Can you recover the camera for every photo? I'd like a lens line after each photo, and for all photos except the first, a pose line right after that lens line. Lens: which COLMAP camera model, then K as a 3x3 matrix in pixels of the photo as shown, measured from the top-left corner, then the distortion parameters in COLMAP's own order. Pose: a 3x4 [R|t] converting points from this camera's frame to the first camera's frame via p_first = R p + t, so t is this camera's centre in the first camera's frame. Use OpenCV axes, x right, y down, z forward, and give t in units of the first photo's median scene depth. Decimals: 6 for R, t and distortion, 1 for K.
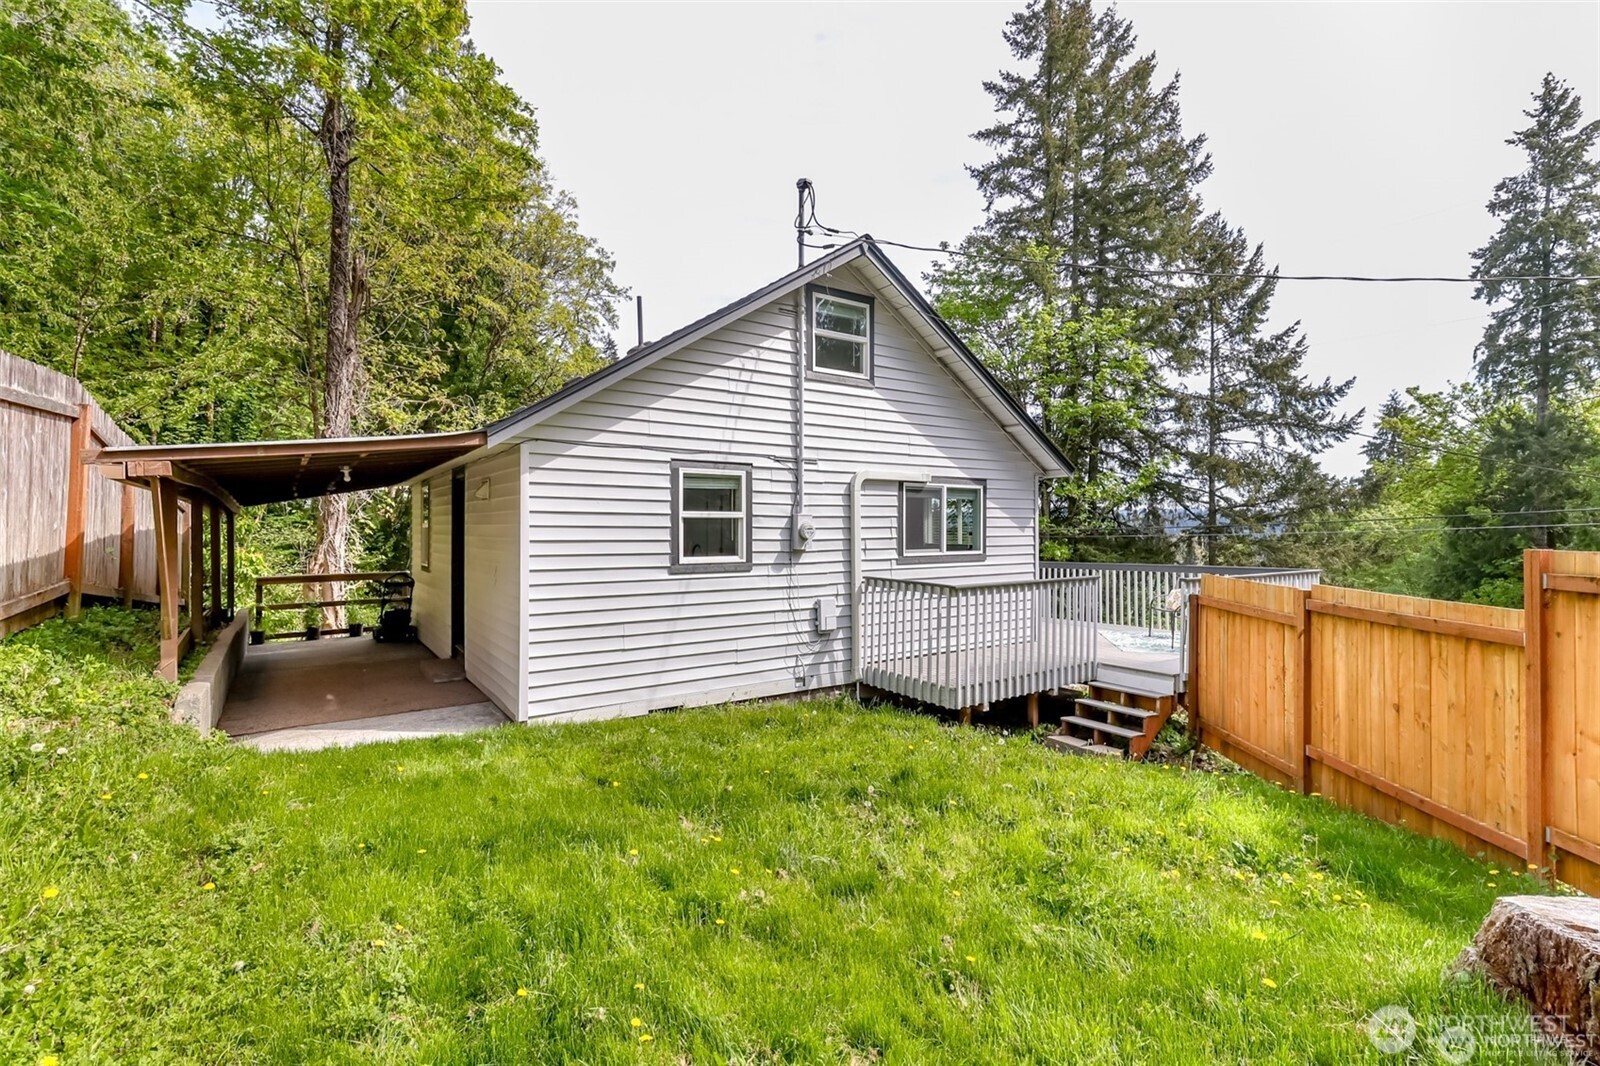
lens RADIAL K [[724.3, 0, 807.7], [0, 724.3, 516.6], [0, 0, 1]] dist [0.015287, 0.000511]
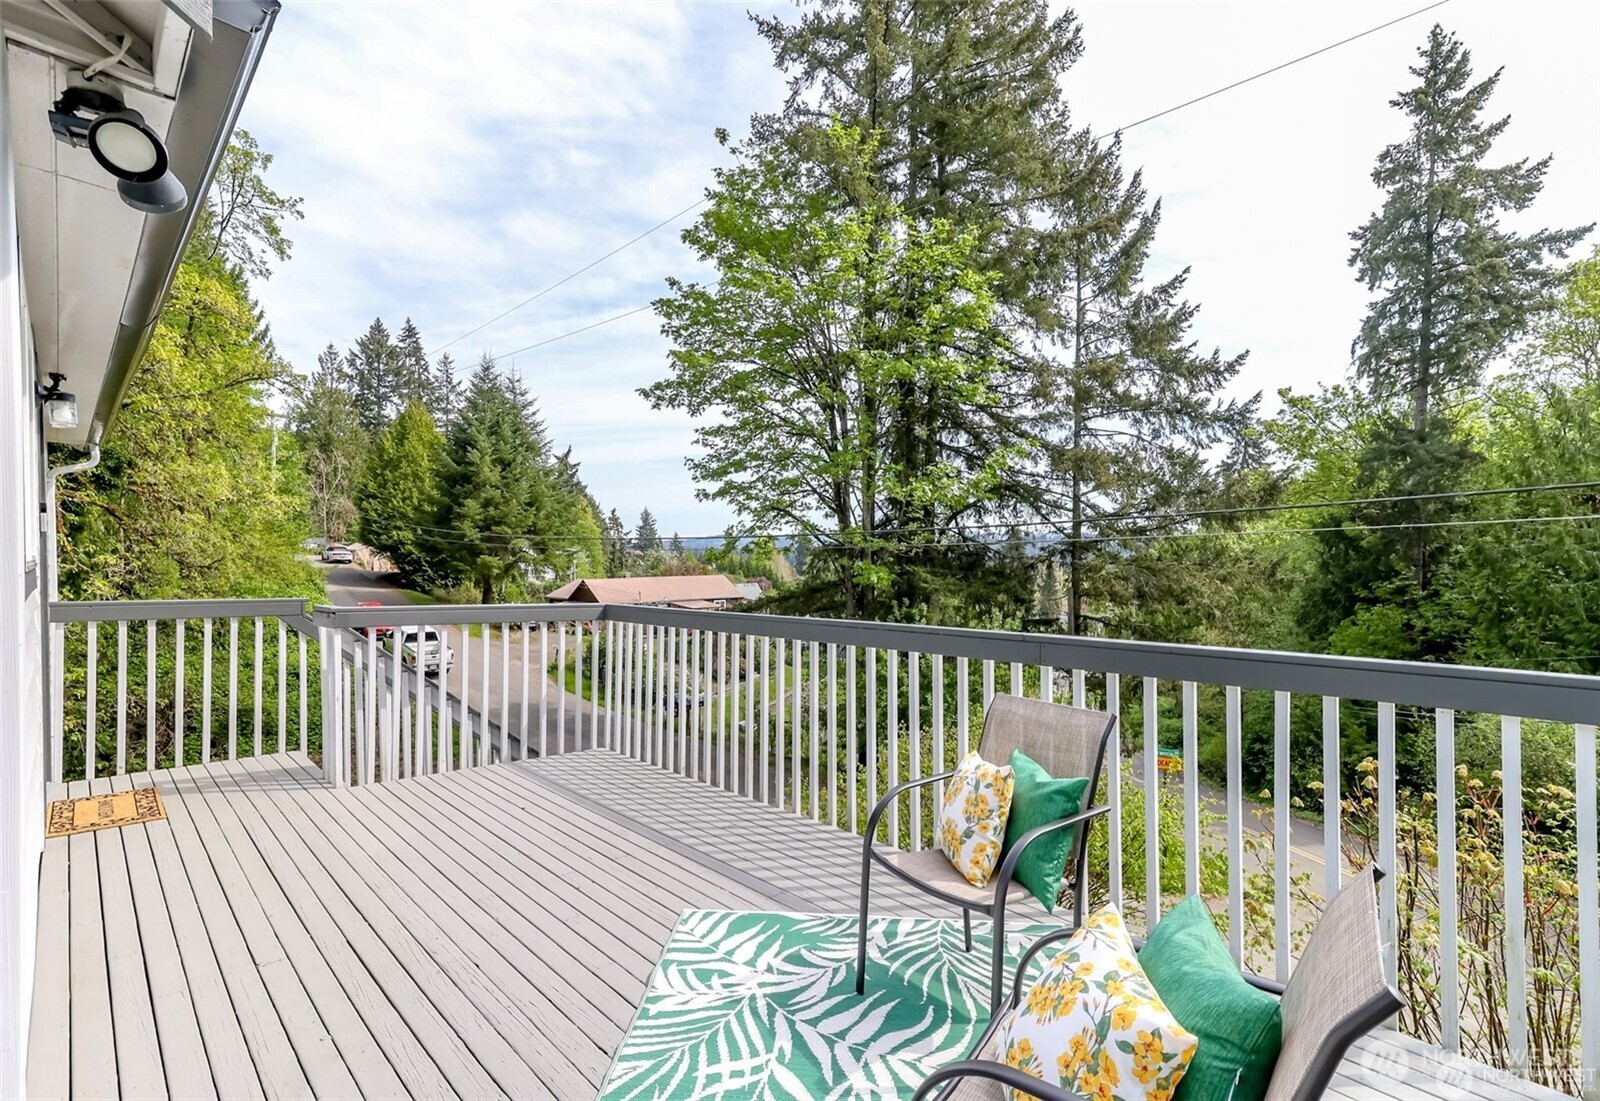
lens RADIAL K [[744.2, 0, 800.0], [0, 744.2, 550.5], [0, 0, 1]] dist [0.024790, -0.000249]
pose [[0.987292, 0.000228, 0.158915, 0.126311], [-0.002462, 0.999901, 0.013860, 0.010613], [-0.158896, -0.014075, 0.987195, 0.237660]]
